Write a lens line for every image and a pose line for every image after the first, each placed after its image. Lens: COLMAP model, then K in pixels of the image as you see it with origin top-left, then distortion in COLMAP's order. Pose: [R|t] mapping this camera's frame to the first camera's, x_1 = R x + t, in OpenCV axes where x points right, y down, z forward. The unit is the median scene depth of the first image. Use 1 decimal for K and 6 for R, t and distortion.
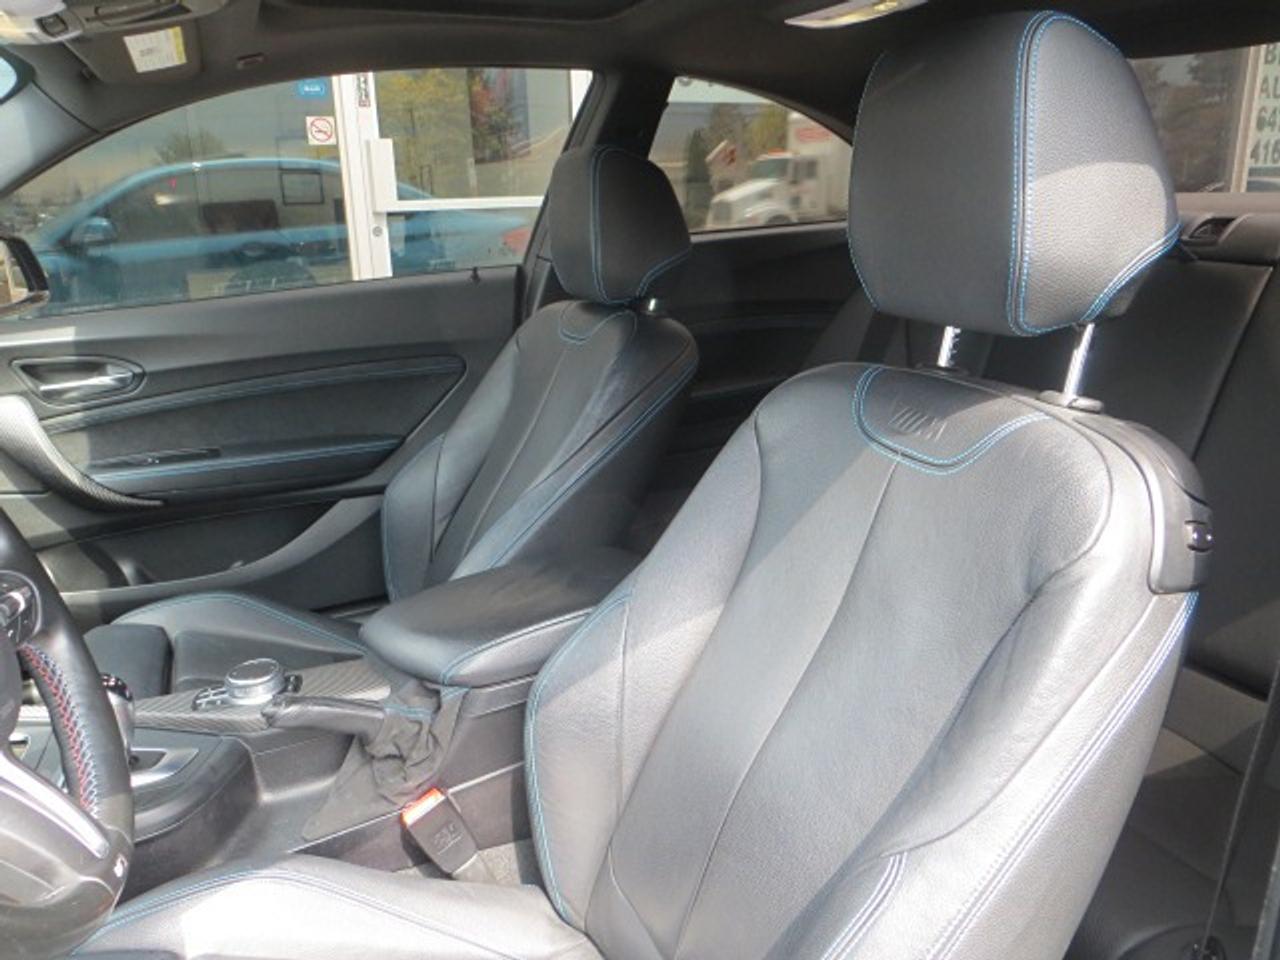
lens RADIAL K [[948.2, 0, 640.0], [0, 948.2, 480.0], [0, 0, 1]] dist [-0.007592, -0.010956]
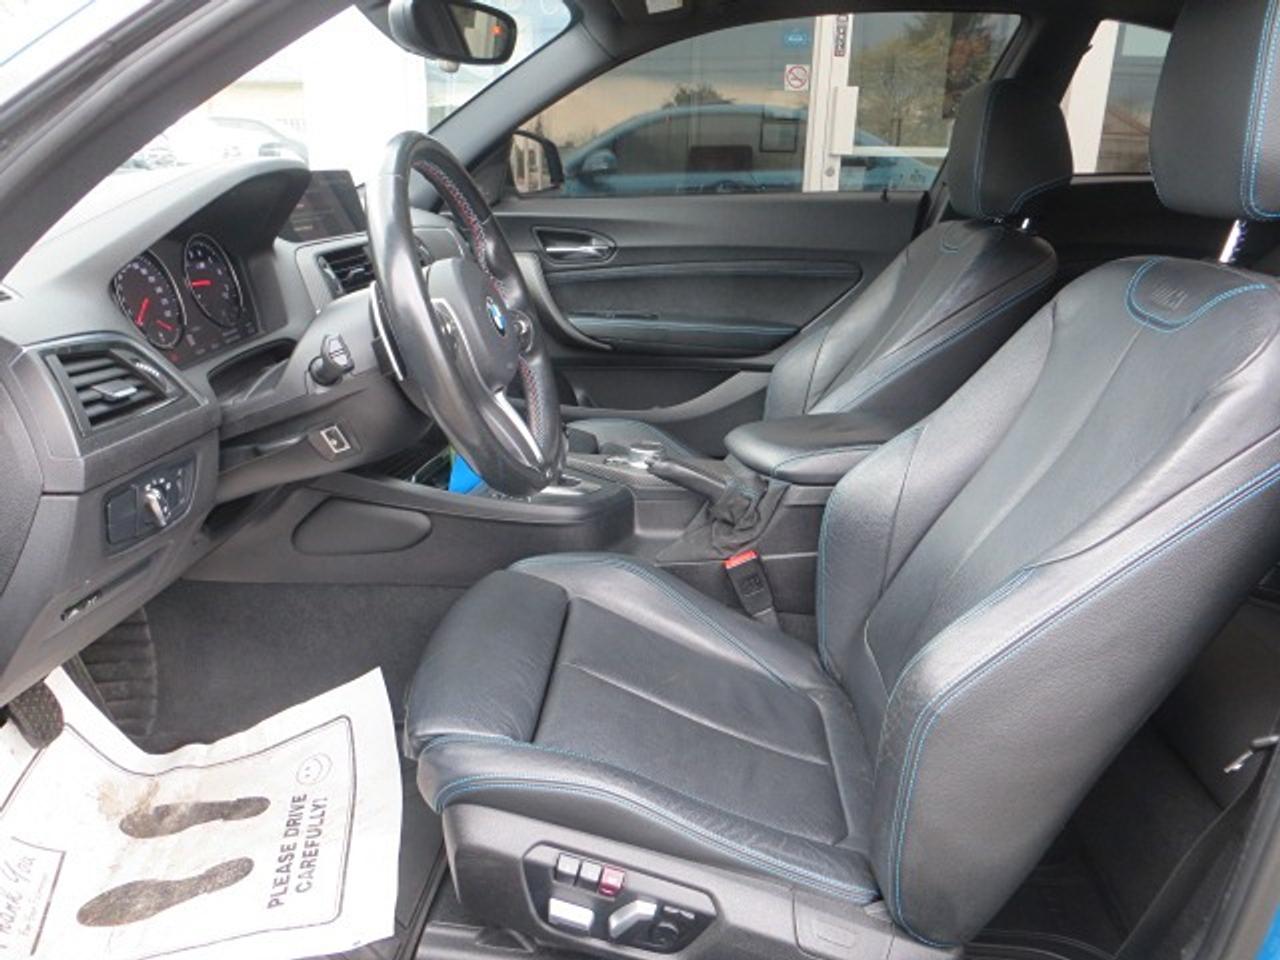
lens RADIAL K [[990.0, 0, 657.7], [0, 990.0, 478.6], [0, 0, 1]] dist [0.000388, 0.002753]
pose [[0.895503, 0.182552, -0.405893, 0.149498], [-0.176340, 0.982901, 0.053013, 0.122361], [0.408630, 0.024102, 0.912382, -0.232750]]
